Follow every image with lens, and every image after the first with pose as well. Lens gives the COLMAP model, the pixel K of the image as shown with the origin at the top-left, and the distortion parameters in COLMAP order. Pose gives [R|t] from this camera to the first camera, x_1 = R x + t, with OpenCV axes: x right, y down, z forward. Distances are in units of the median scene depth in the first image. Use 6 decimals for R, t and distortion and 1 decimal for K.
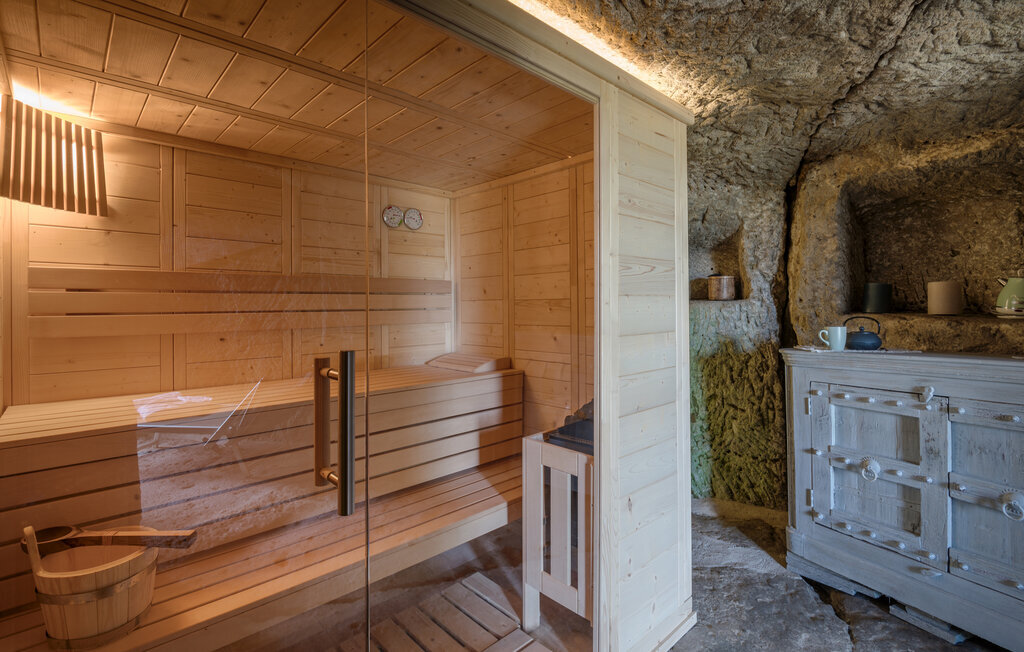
lens RADIAL K [[470.4, 0, 514.2], [0, 470.4, 304.0], [0, 0, 1]] dist [-0.002870, -0.000580]
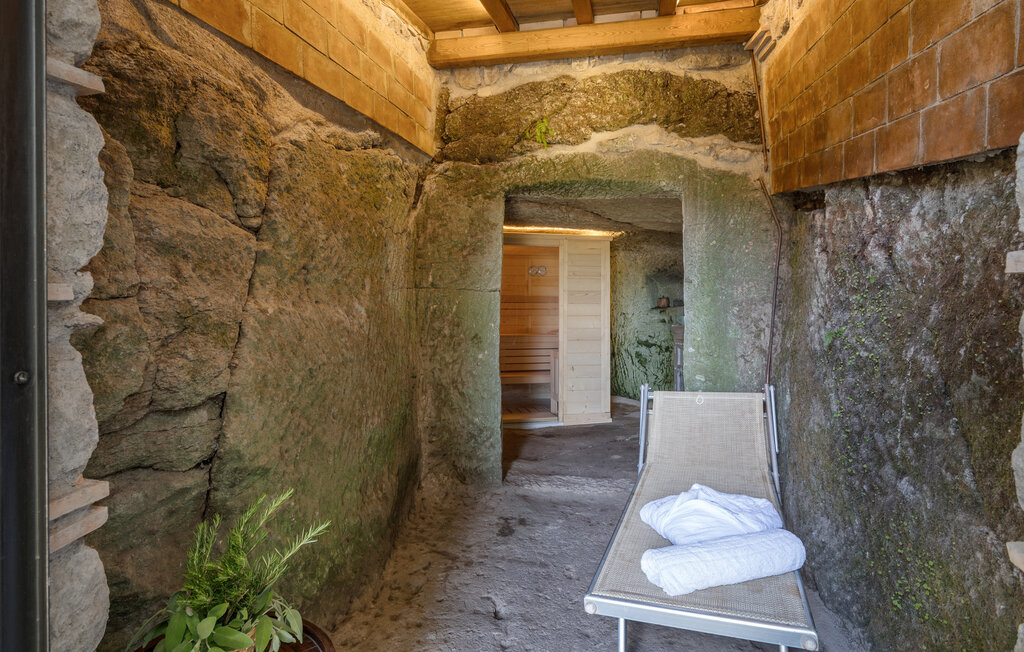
lens RADIAL K [[539.4, 0, 512.0], [0, 539.4, 326.0], [0, 0, 1]] dist [0.000487, 0.000005]
pose [[0.861398, 0.017322, -0.507635, 1.640030], [-0.005207, 0.999667, 0.025277, 0.044839], [0.507903, -0.019130, 0.861202, -2.241432]]
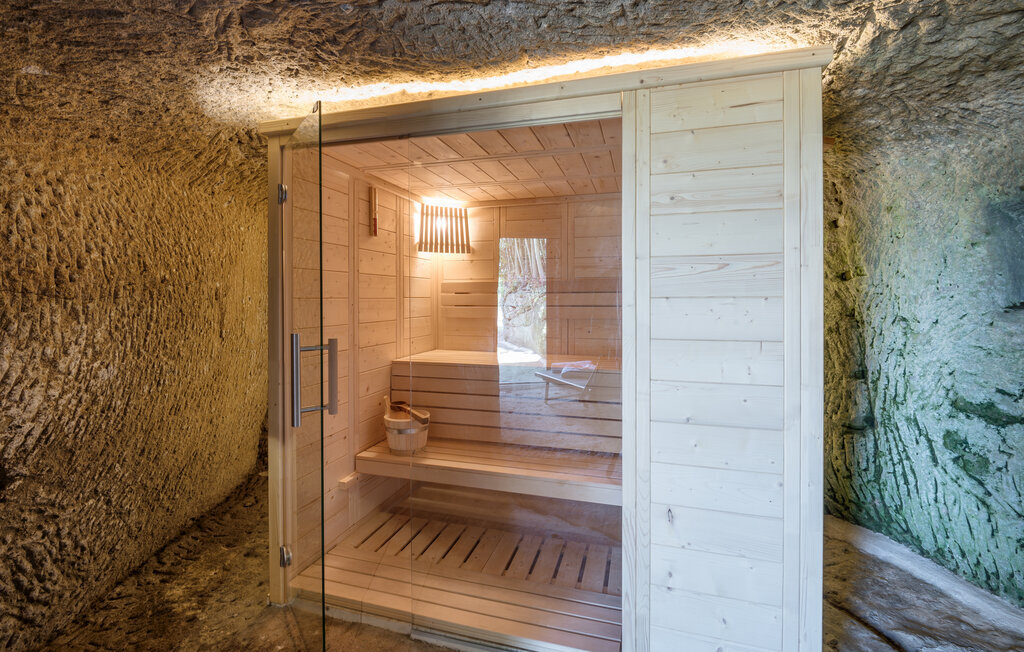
lens RADIAL K [[470.4, 0, 514.2], [0, 470.4, 304.0], [0, 0, 1]] dist [-0.002870, -0.000580]
pose [[0.500579, 0.015982, -0.865543, 0.846470], [0.002214, 0.999803, 0.019741, -0.023913], [0.865688, -0.011798, 0.500445, 0.231062]]
